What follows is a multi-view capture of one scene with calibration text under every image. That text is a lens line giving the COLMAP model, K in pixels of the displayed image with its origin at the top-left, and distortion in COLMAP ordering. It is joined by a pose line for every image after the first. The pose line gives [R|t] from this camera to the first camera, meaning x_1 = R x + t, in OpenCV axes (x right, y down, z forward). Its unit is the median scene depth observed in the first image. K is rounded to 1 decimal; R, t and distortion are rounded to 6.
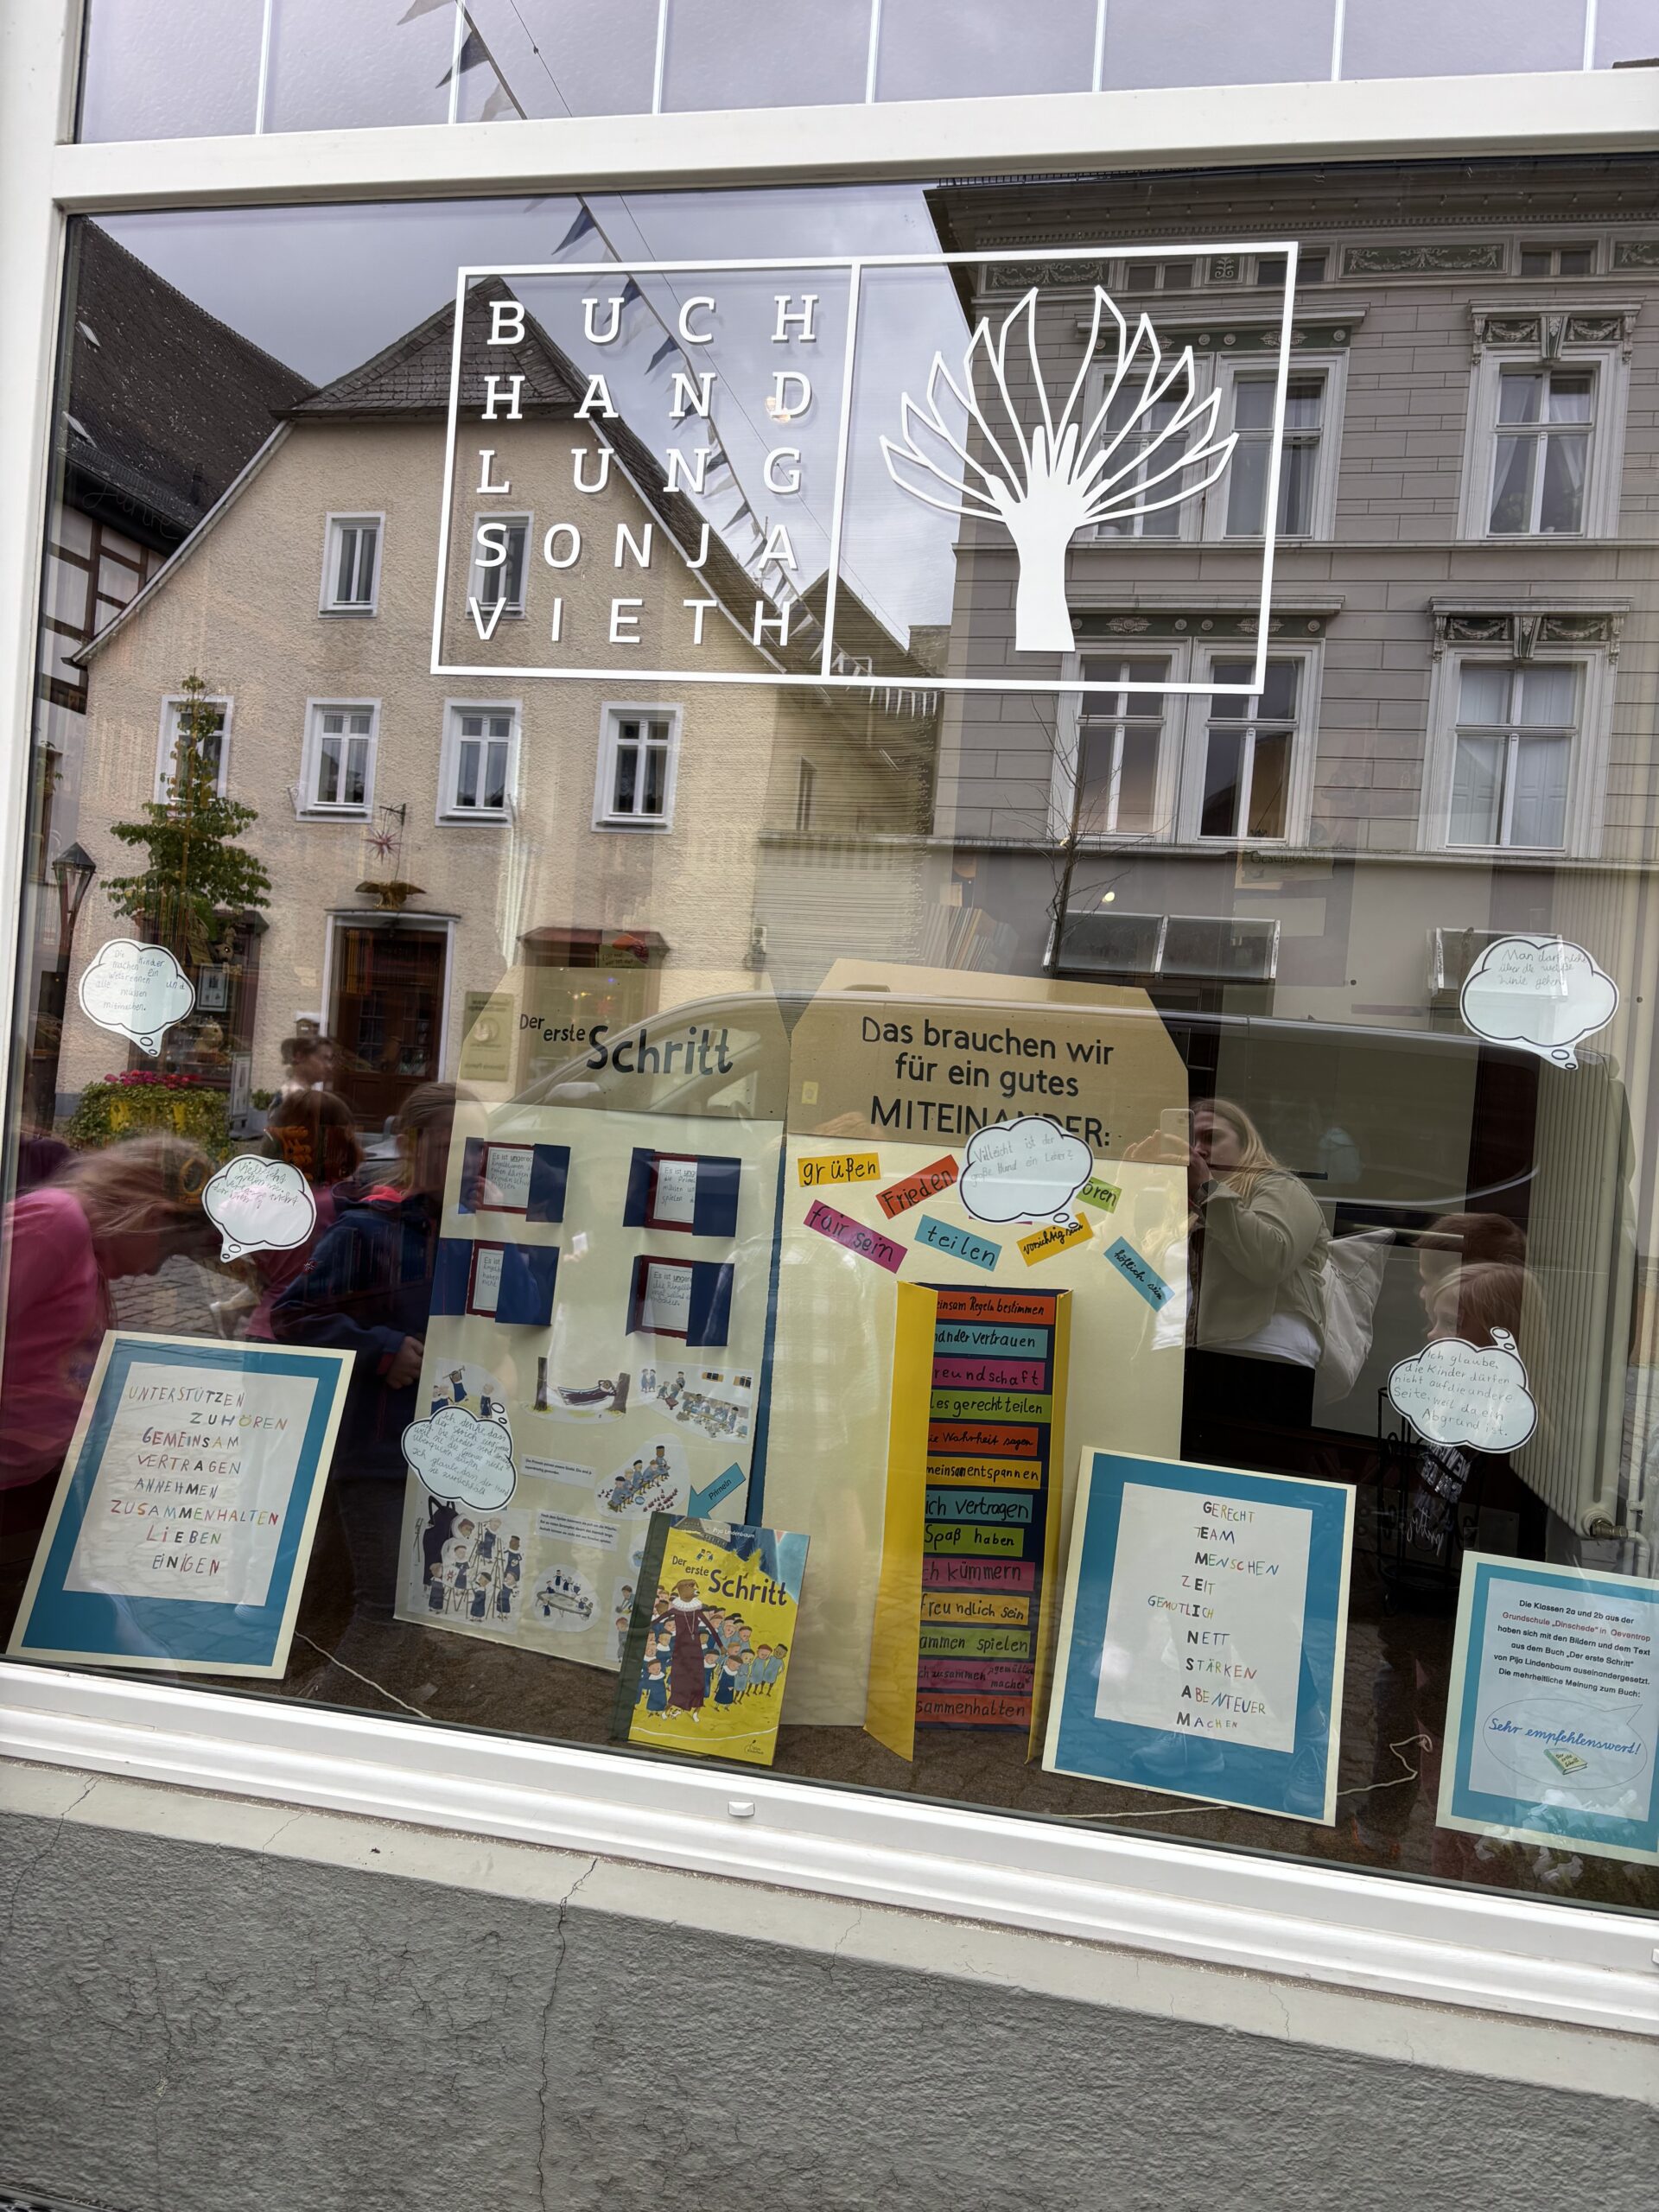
lens RADIAL K [[1681.8, 0, 829.2], [0, 1681.8, 1102.7], [0, 0, 1]] dist [0.029412, -0.017626]
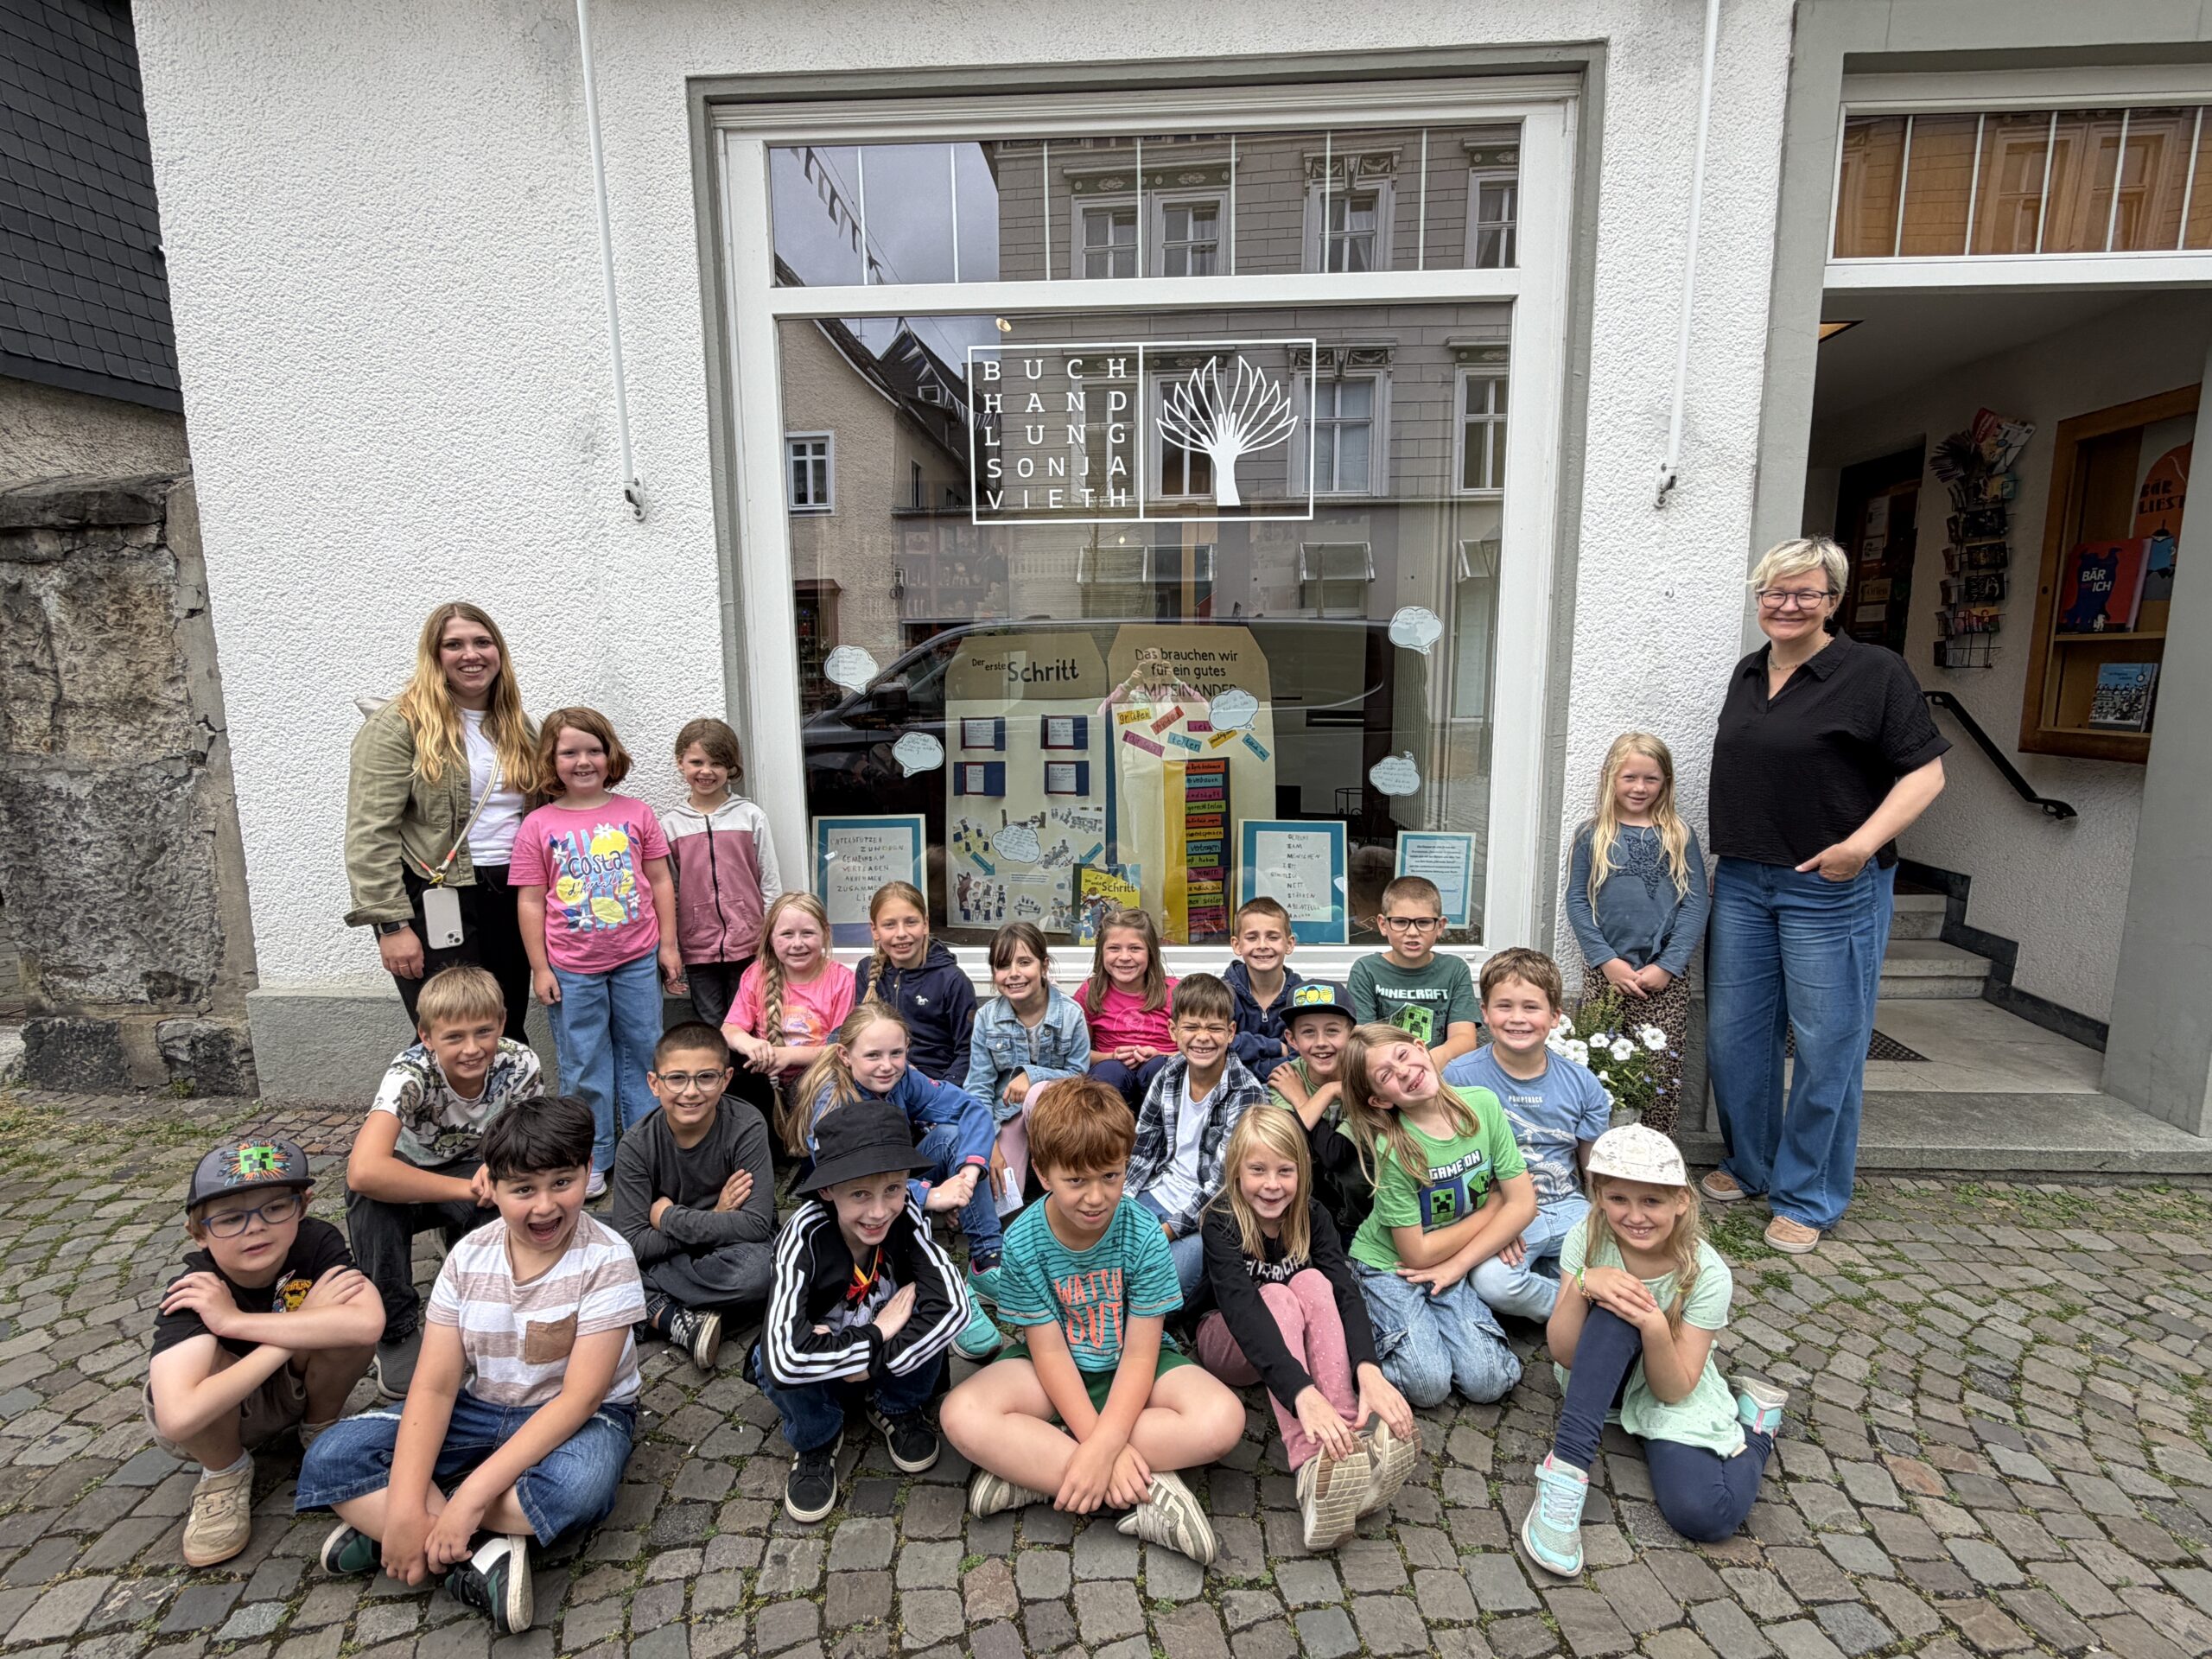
lens RADIAL K [[1023.3, 0, 1107.8], [0, 1023.3, 837.2], [0, 0, 1]] dist [-0.000947, 0.000235]
pose [[0.983607, -0.107629, 0.144682, -0.255501], [0.083128, 0.982641, 0.165849, -0.035522], [-0.160020, -0.151103, 0.975480, -0.433615]]
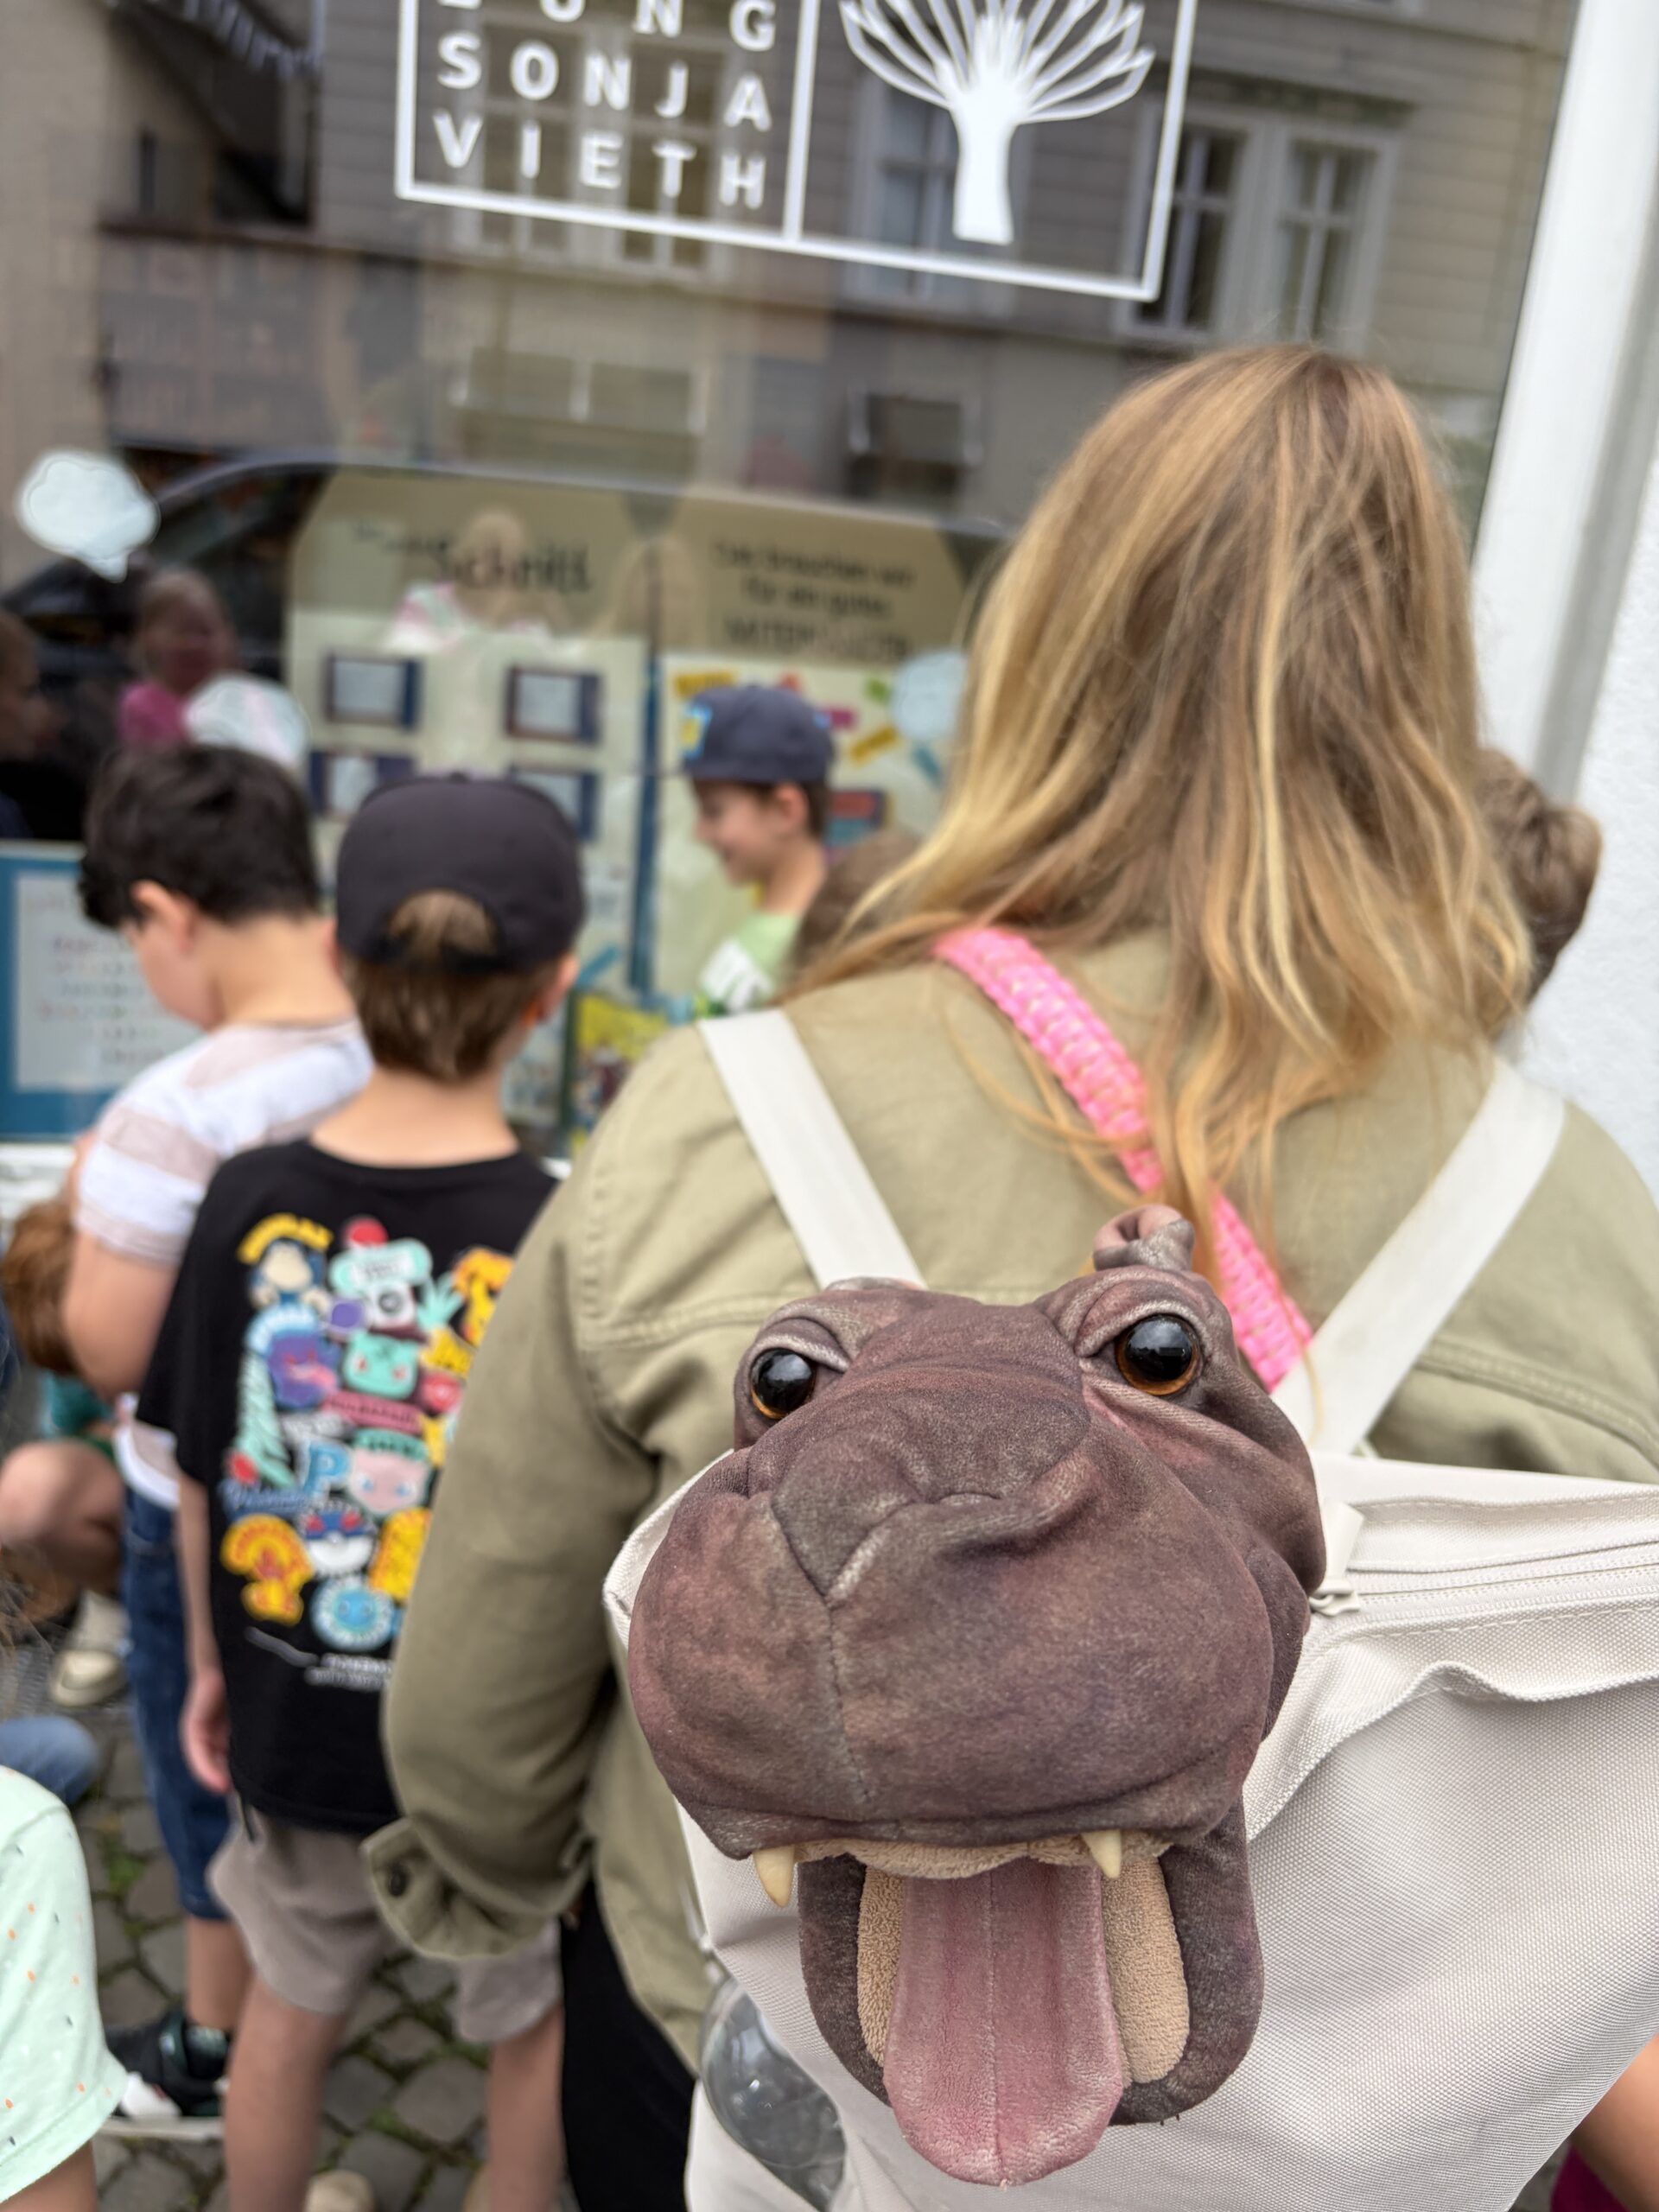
lens RADIAL K [[1672.8, 0, 826.3], [0, 1672.8, 1105.1], [0, 0, 1]] dist [-0.004146, -0.001627]
pose [[0.938155, -0.089813, 0.334363, -0.319619], [-0.019315, 0.950685, 0.309557, -0.040687], [-0.345676, -0.296870, 0.890155, -0.128491]]
